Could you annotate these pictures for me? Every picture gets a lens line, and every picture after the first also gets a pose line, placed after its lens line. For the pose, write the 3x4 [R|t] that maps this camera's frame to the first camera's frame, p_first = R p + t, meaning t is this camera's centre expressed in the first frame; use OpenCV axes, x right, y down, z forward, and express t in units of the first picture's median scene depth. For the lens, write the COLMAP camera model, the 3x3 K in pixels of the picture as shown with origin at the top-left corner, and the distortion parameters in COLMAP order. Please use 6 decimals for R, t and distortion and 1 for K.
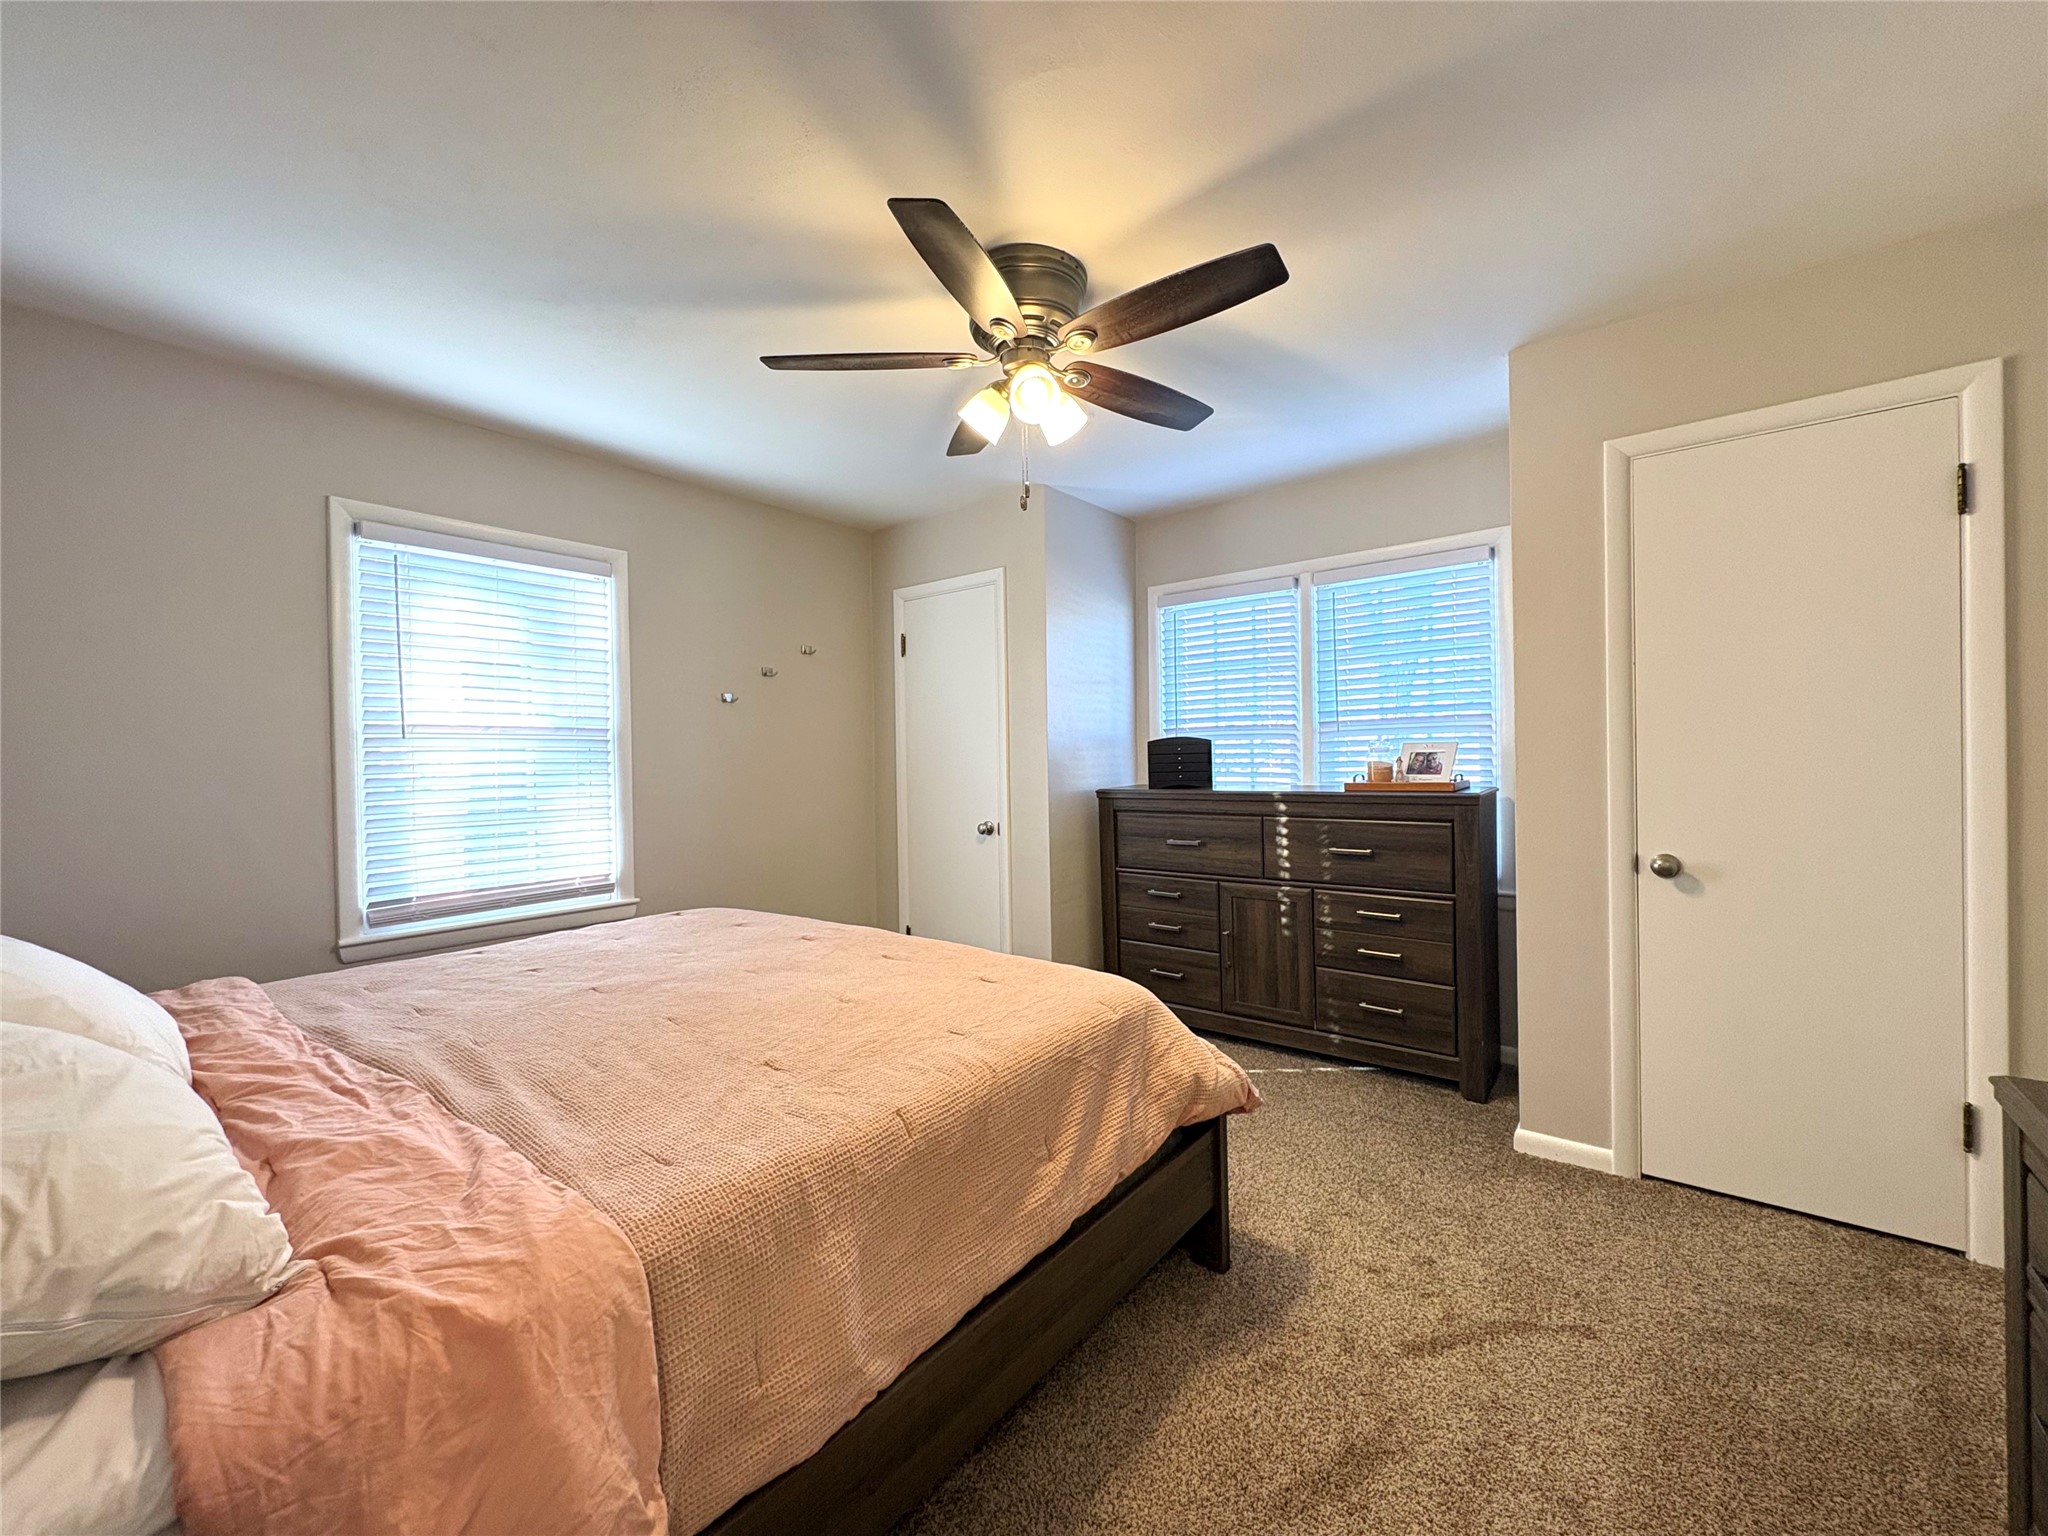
lens RADIAL K [[817.1, 0, 1024.5], [0, 817.1, 765.7], [0, 0, 1]] dist [-0.002079, 0.000533]
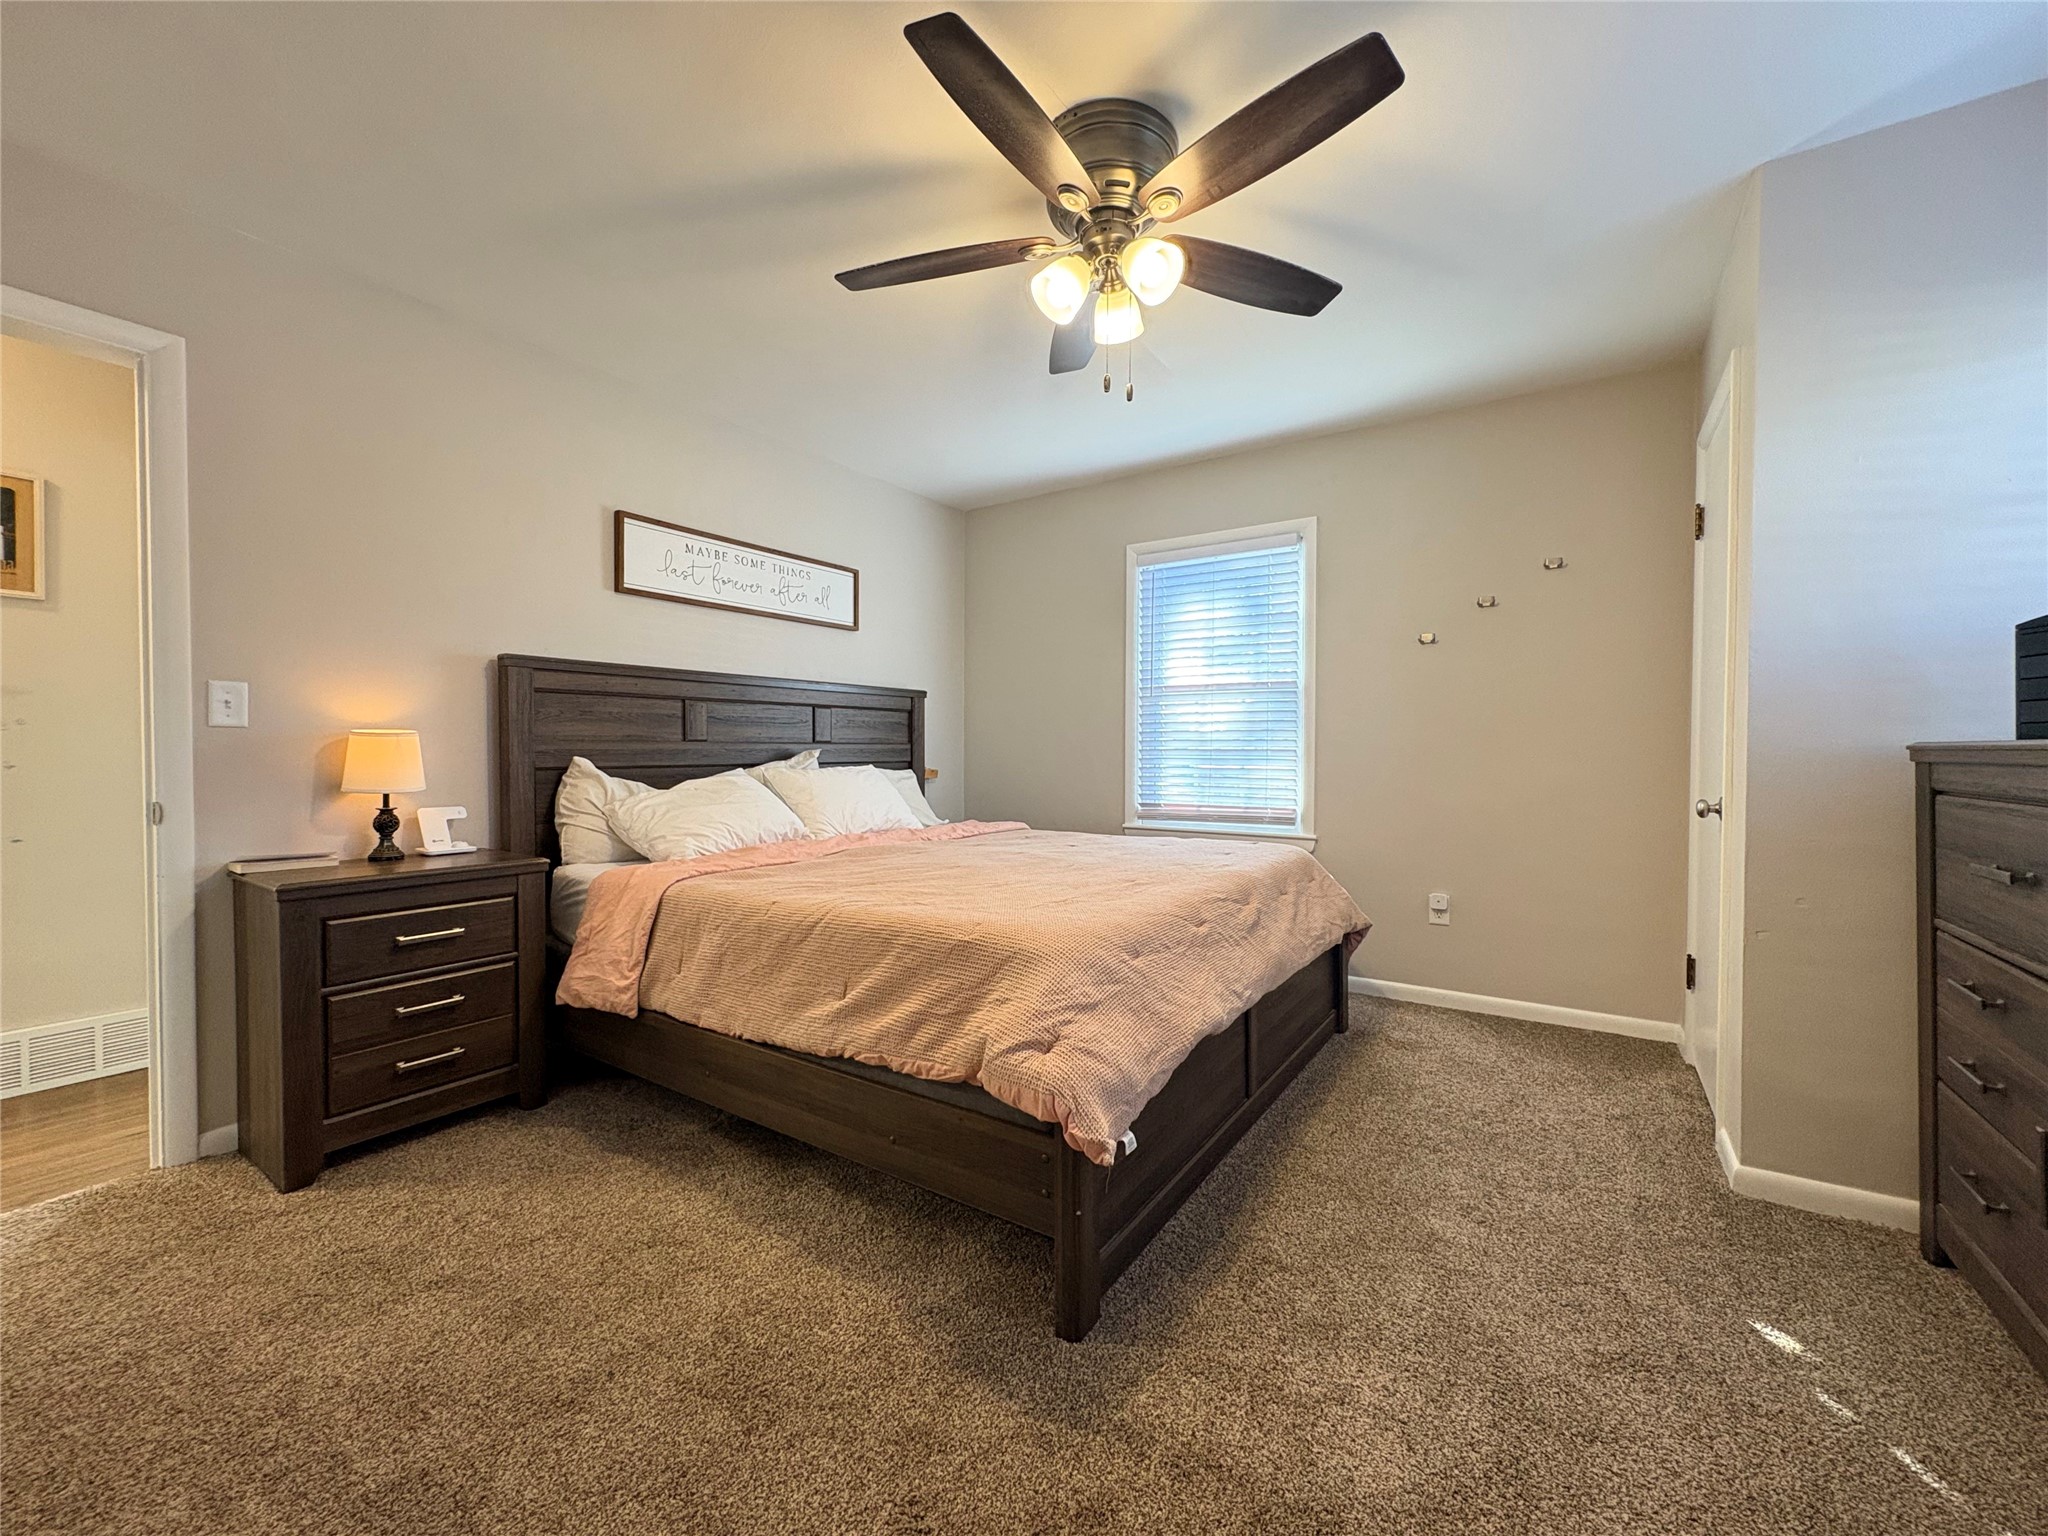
lens RADIAL K [[817.1, 0, 1025.9], [0, 817.1, 762.8], [0, 0, 1]] dist [-0.002079, 0.000533]
pose [[0.079851, 0.033584, -0.996241, 0.591581], [-0.009894, 0.999410, 0.032898, 0.034727], [0.996758, 0.007229, 0.080136, 0.540669]]
